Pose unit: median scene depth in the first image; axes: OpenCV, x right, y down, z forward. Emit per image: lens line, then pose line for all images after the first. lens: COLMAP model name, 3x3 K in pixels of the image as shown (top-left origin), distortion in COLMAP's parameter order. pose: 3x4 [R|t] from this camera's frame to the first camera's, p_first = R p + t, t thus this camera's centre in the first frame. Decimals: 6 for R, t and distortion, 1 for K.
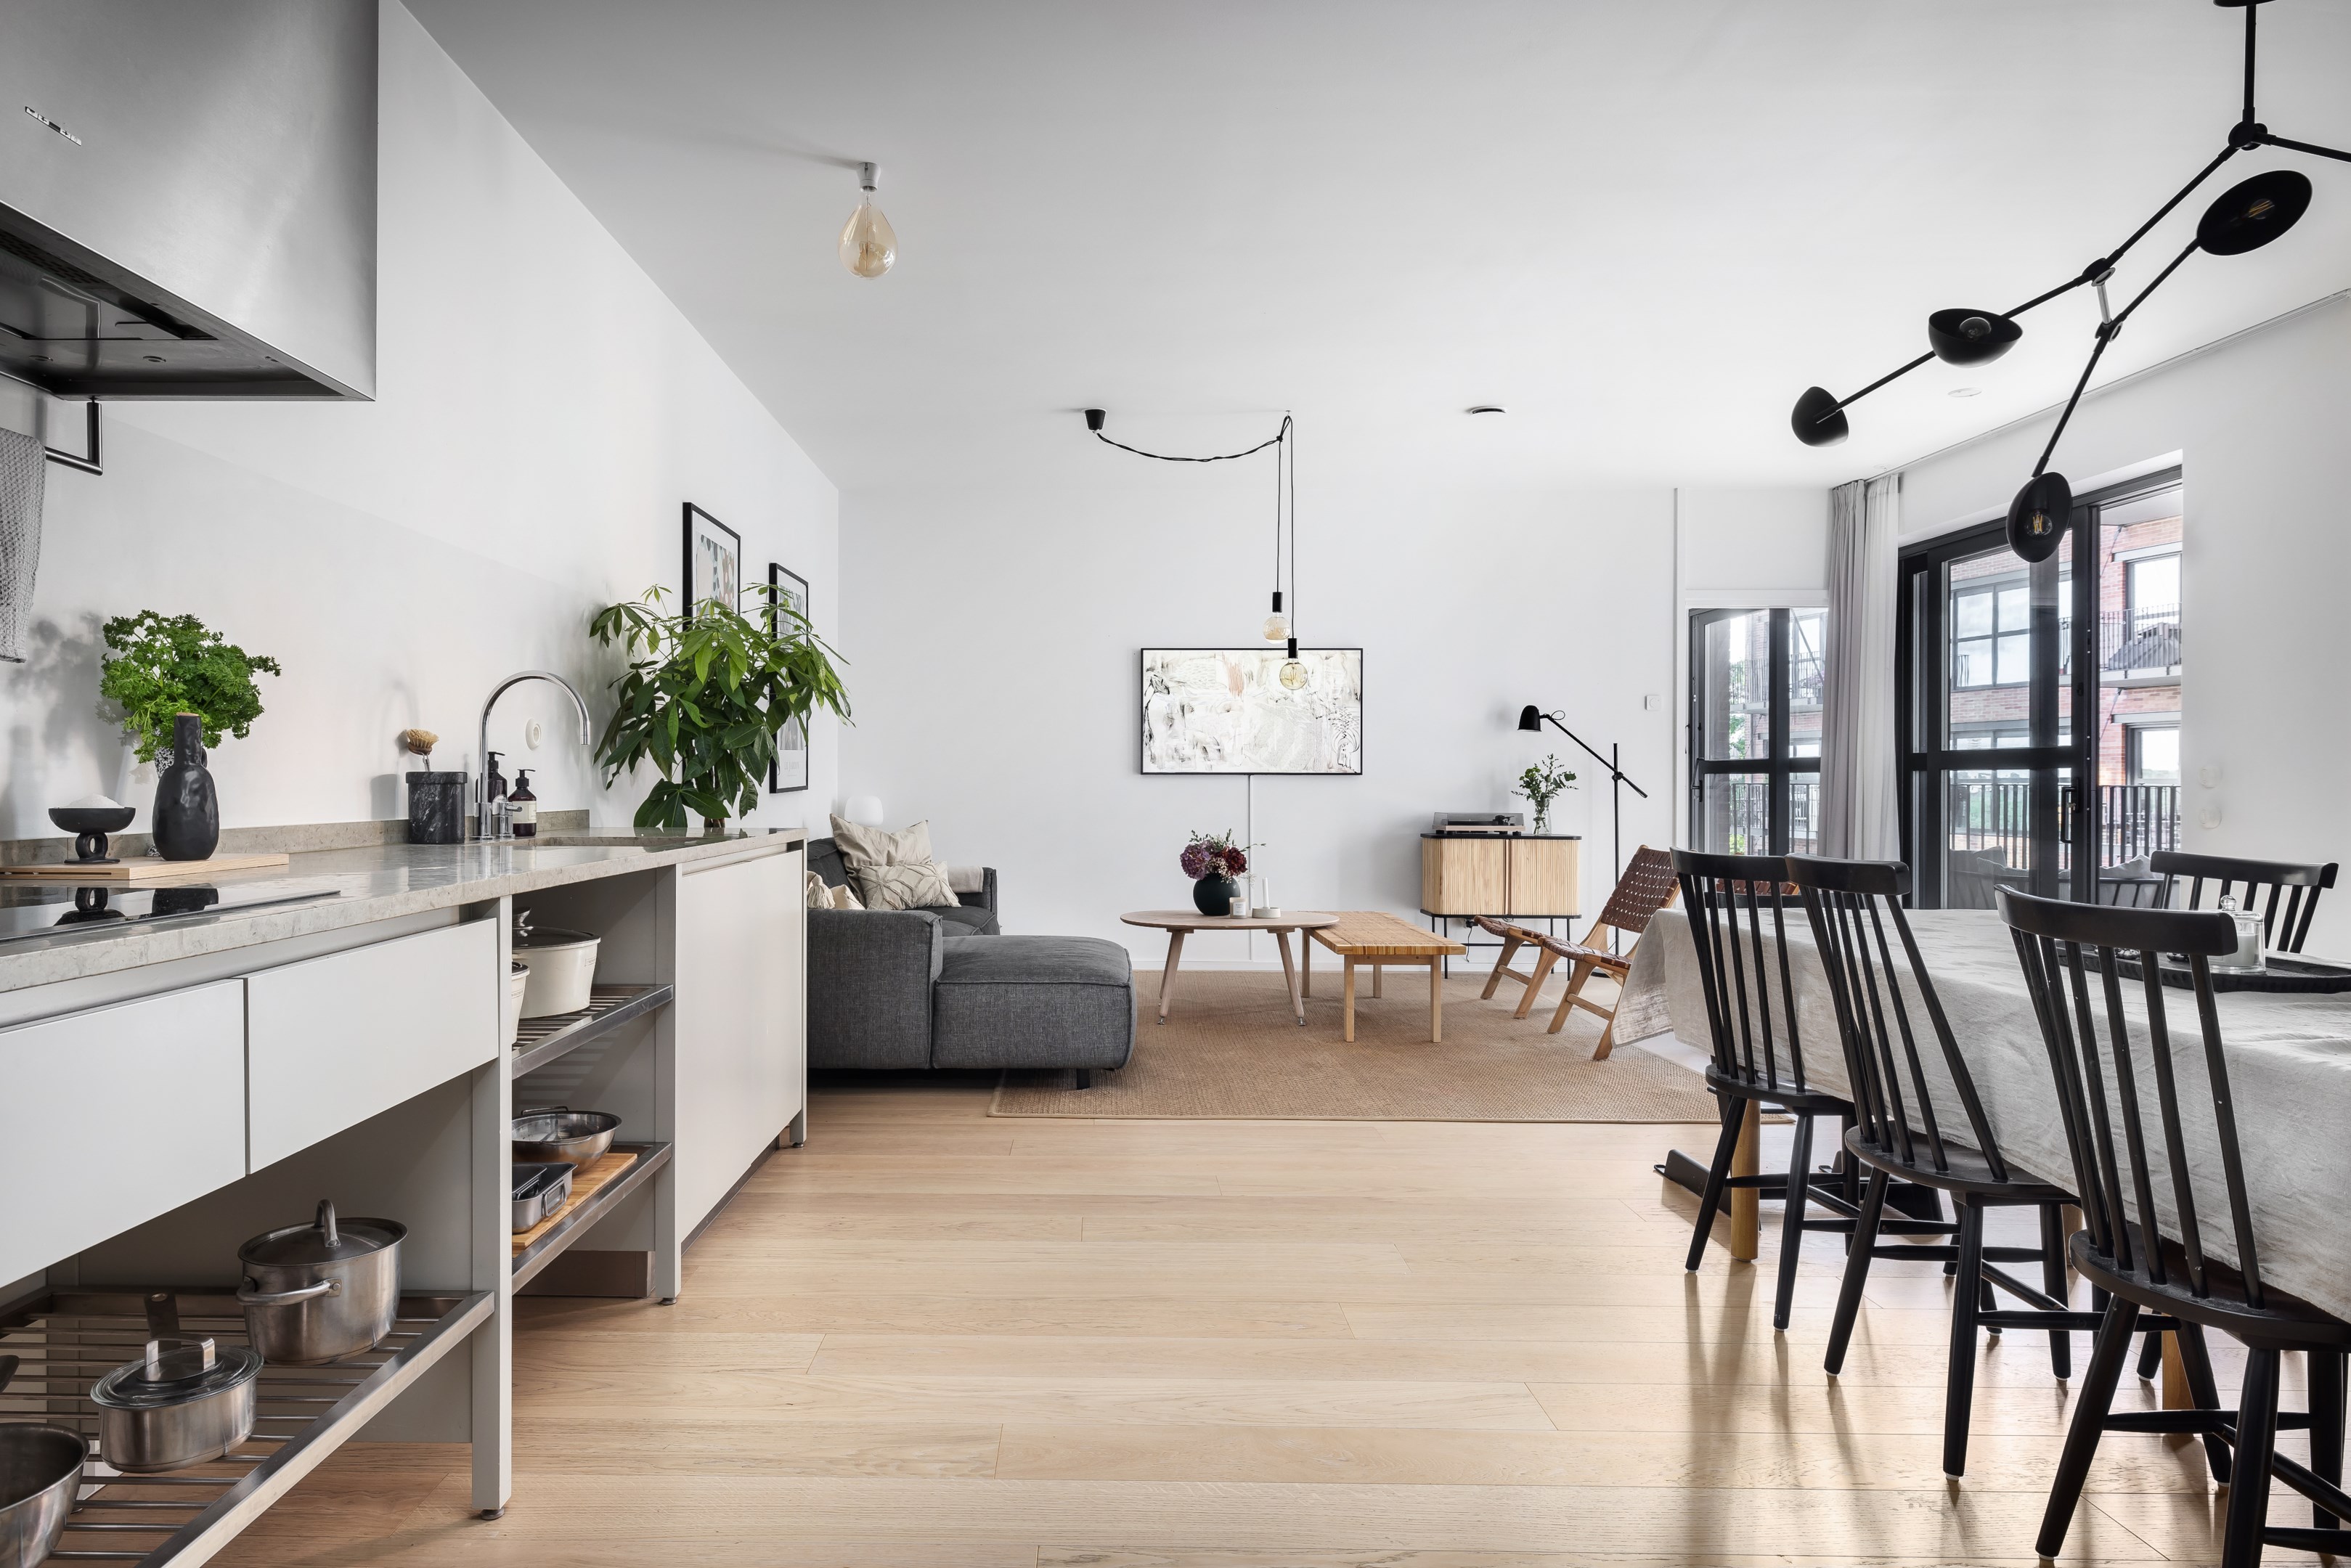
lens RADIAL K [[1429.3, 0, 1162.5], [0, 1429.3, 781.6], [0, 0, 1]] dist [0.006982, -0.001574]
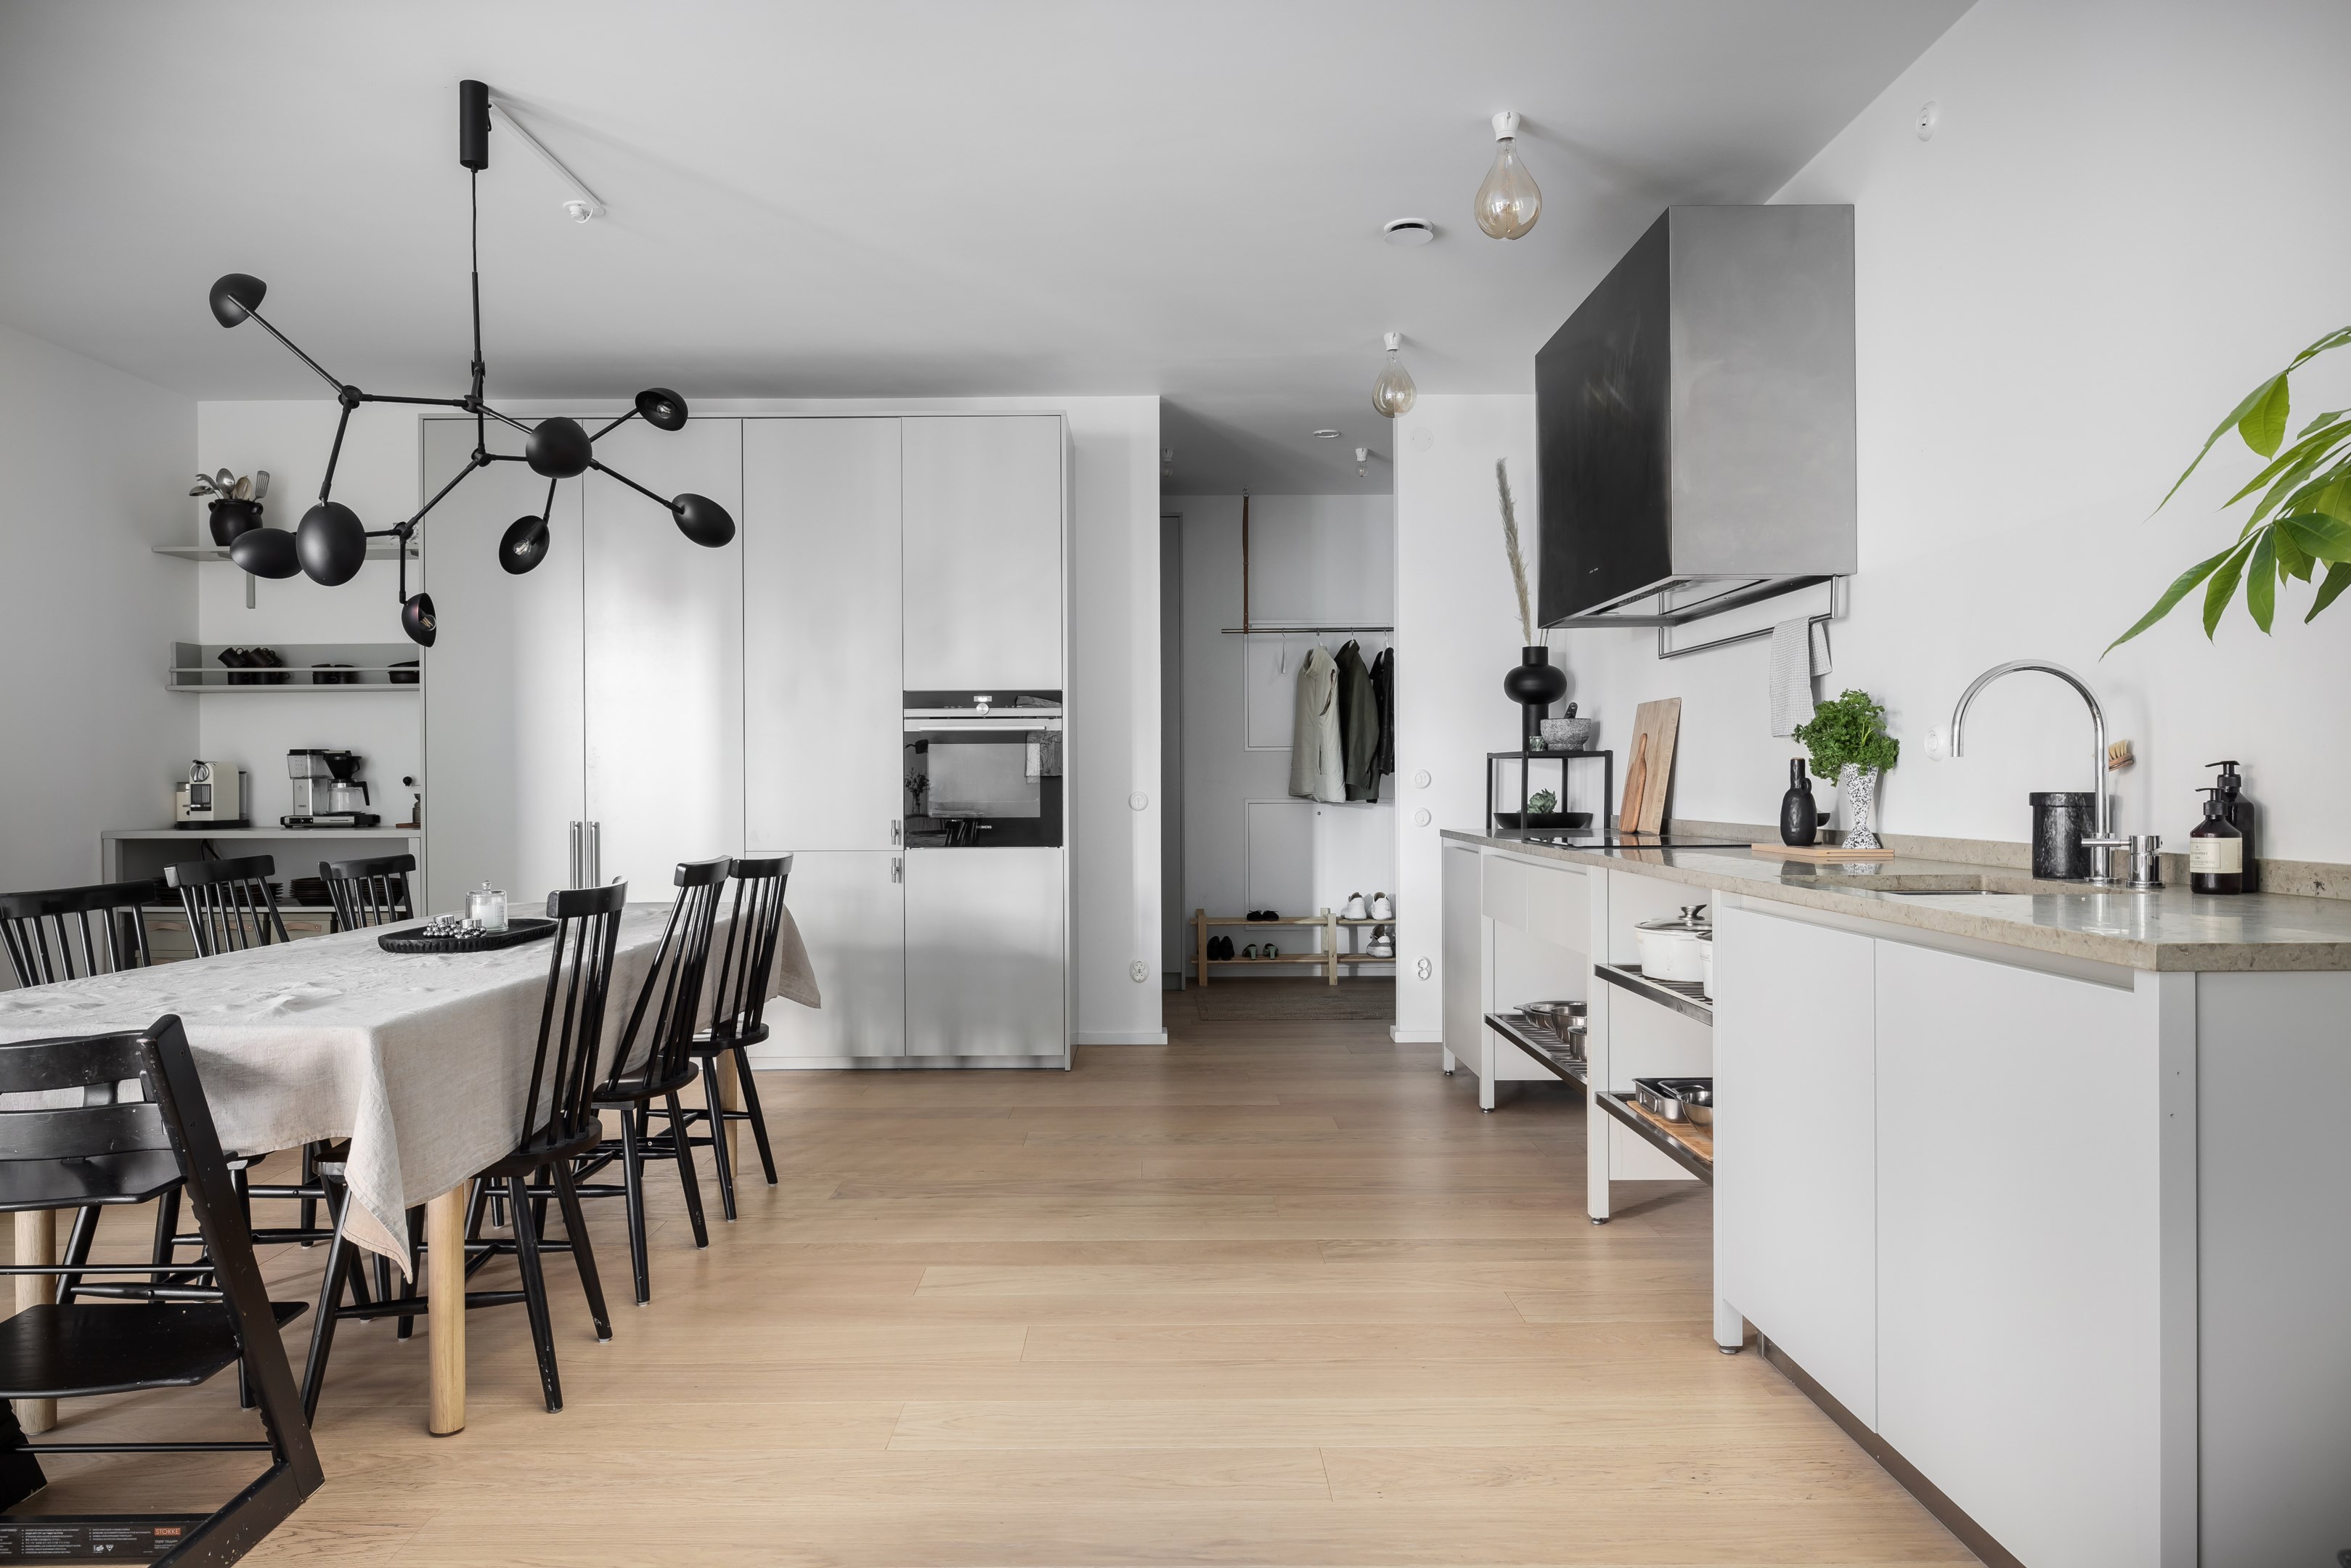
lens RADIAL K [[1507.2, 0, 1156.9], [0, 1507.2, 792.8], [0, 0, 1]] dist [-0.007604, -0.003167]
pose [[-0.999225, 0.003250, 0.039236, -0.002545], [0.003452, 0.999981, 0.005080, -0.005333], [-0.039219, 0.005211, -0.999217, 0.779724]]
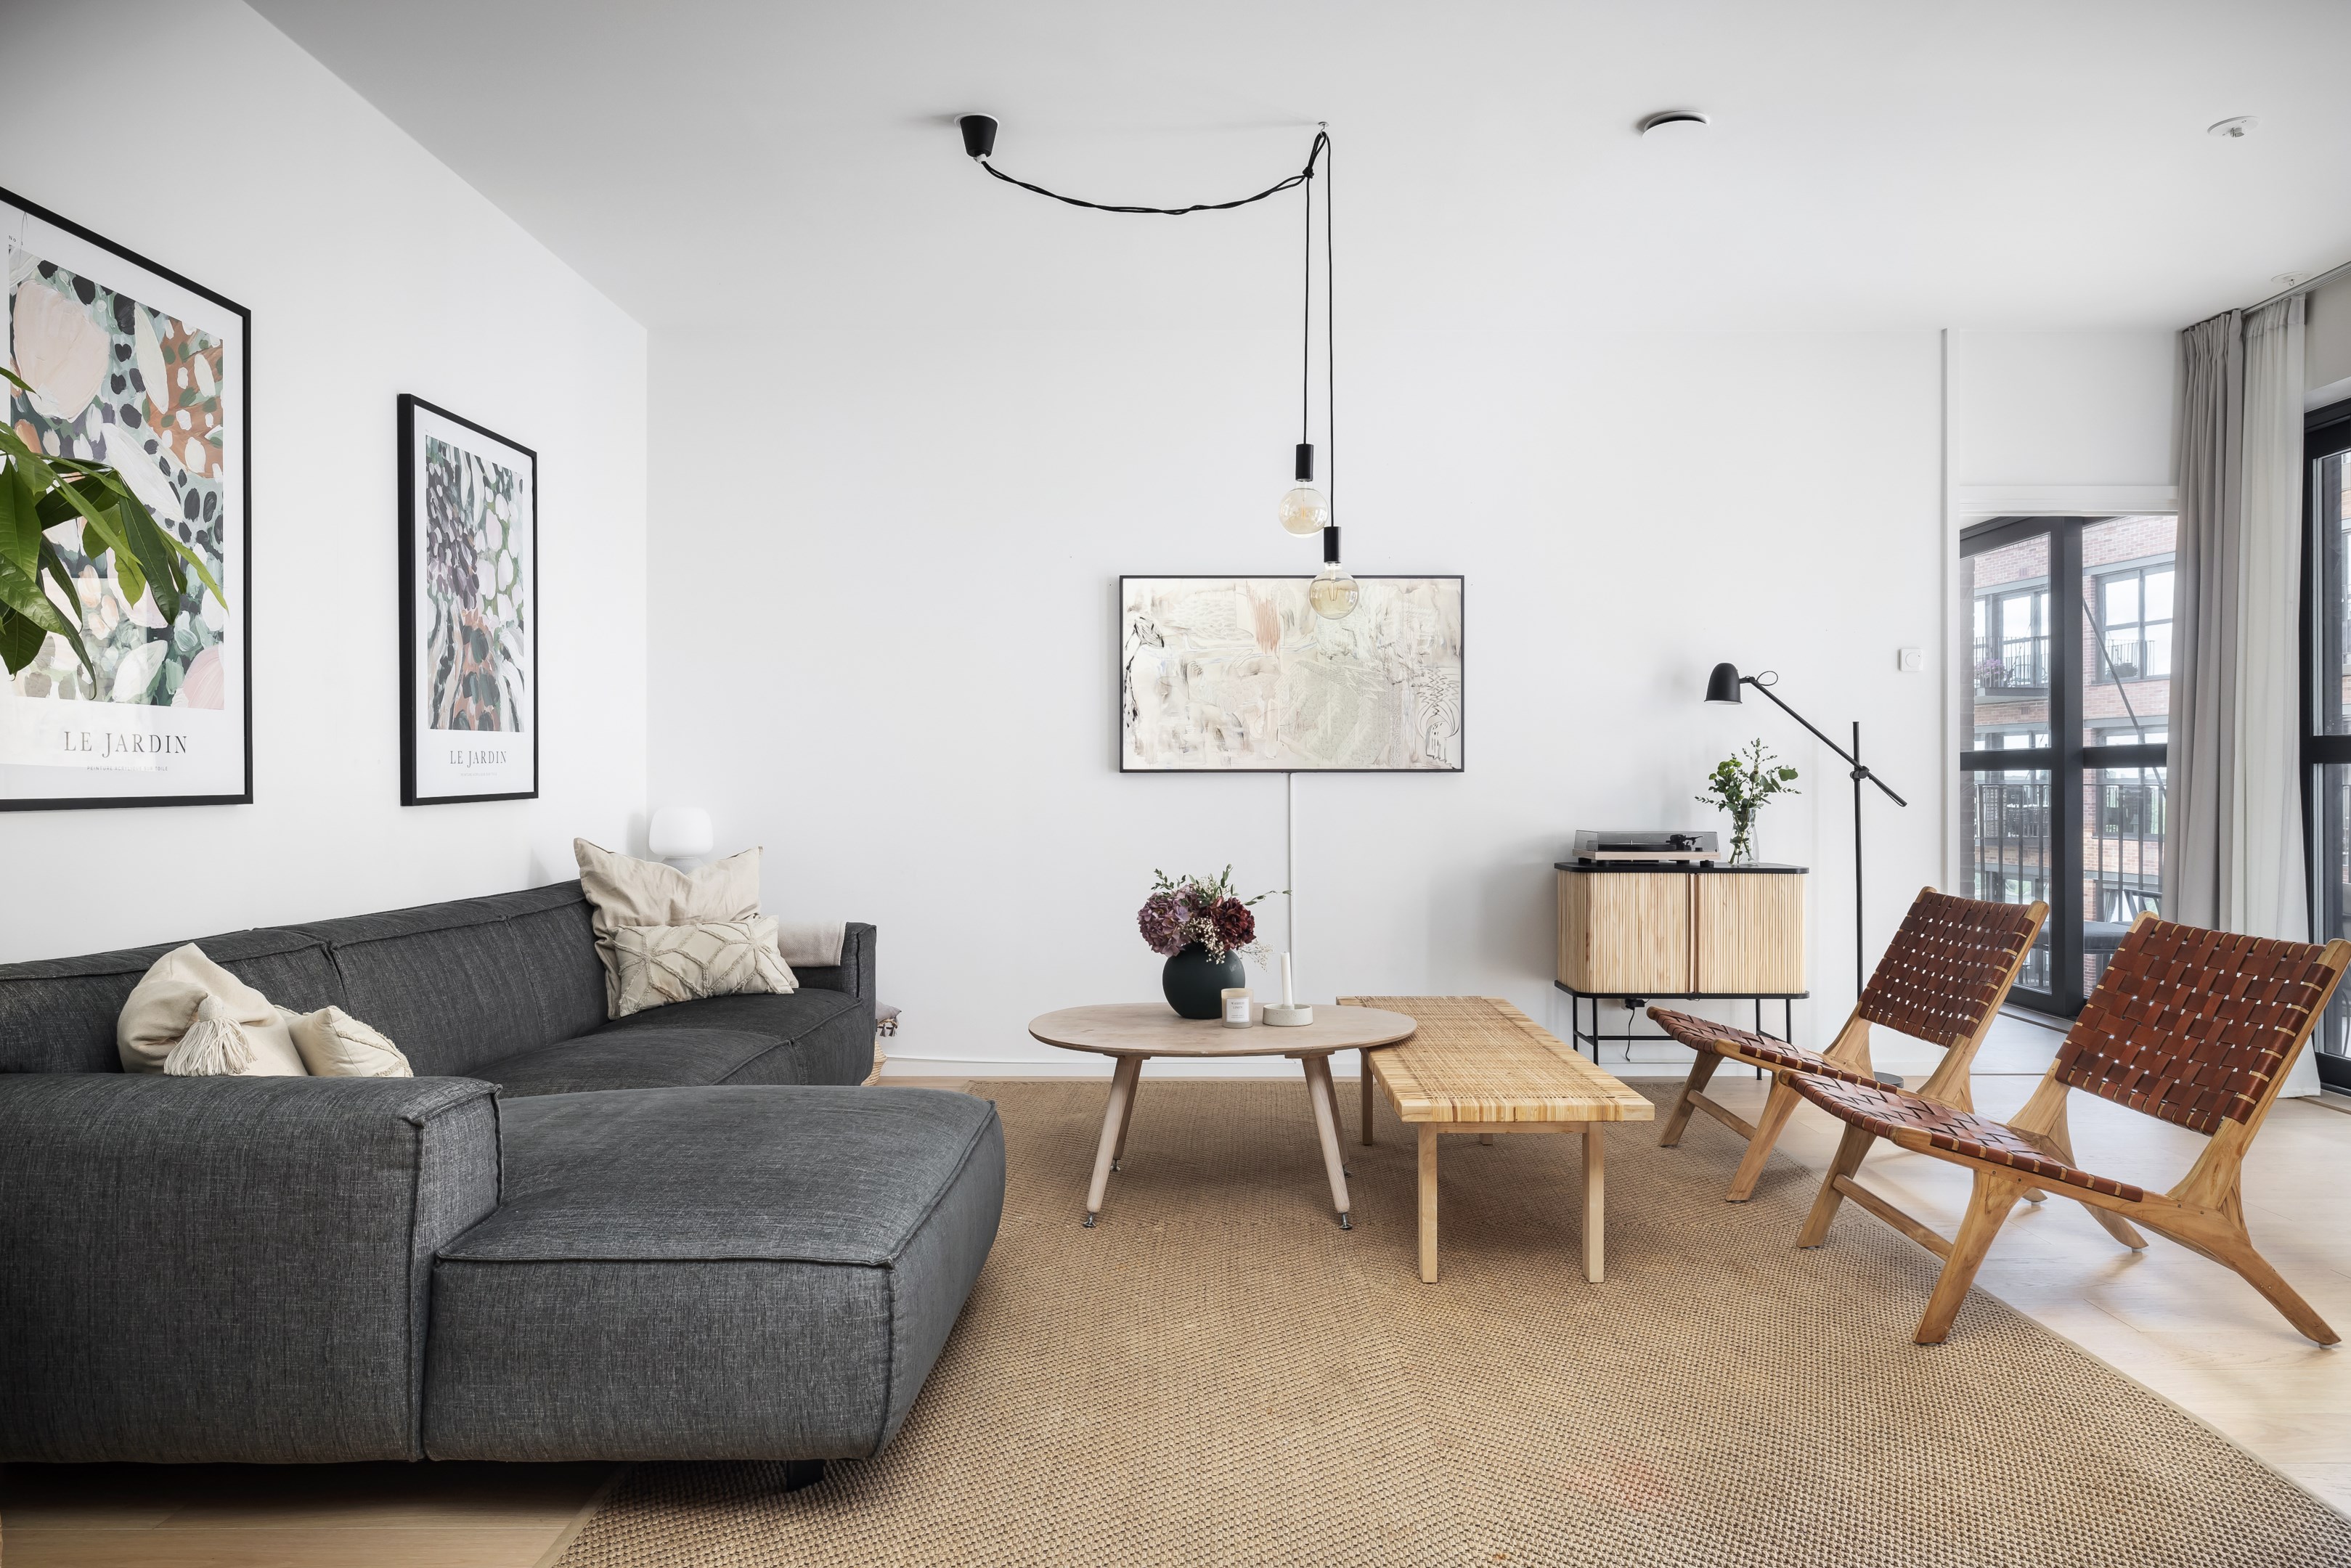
lens RADIAL K [[1507.2, 0, 1291.9], [0, 1507.2, 788.9], [0, 0, 1]] dist [-0.007604, -0.003167]
pose [[0.999888, -0.002537, 0.014737, 0.058046], [0.002477, 0.999989, 0.004101, -0.000057], [-0.014747, -0.004064, 0.999883, 0.357272]]
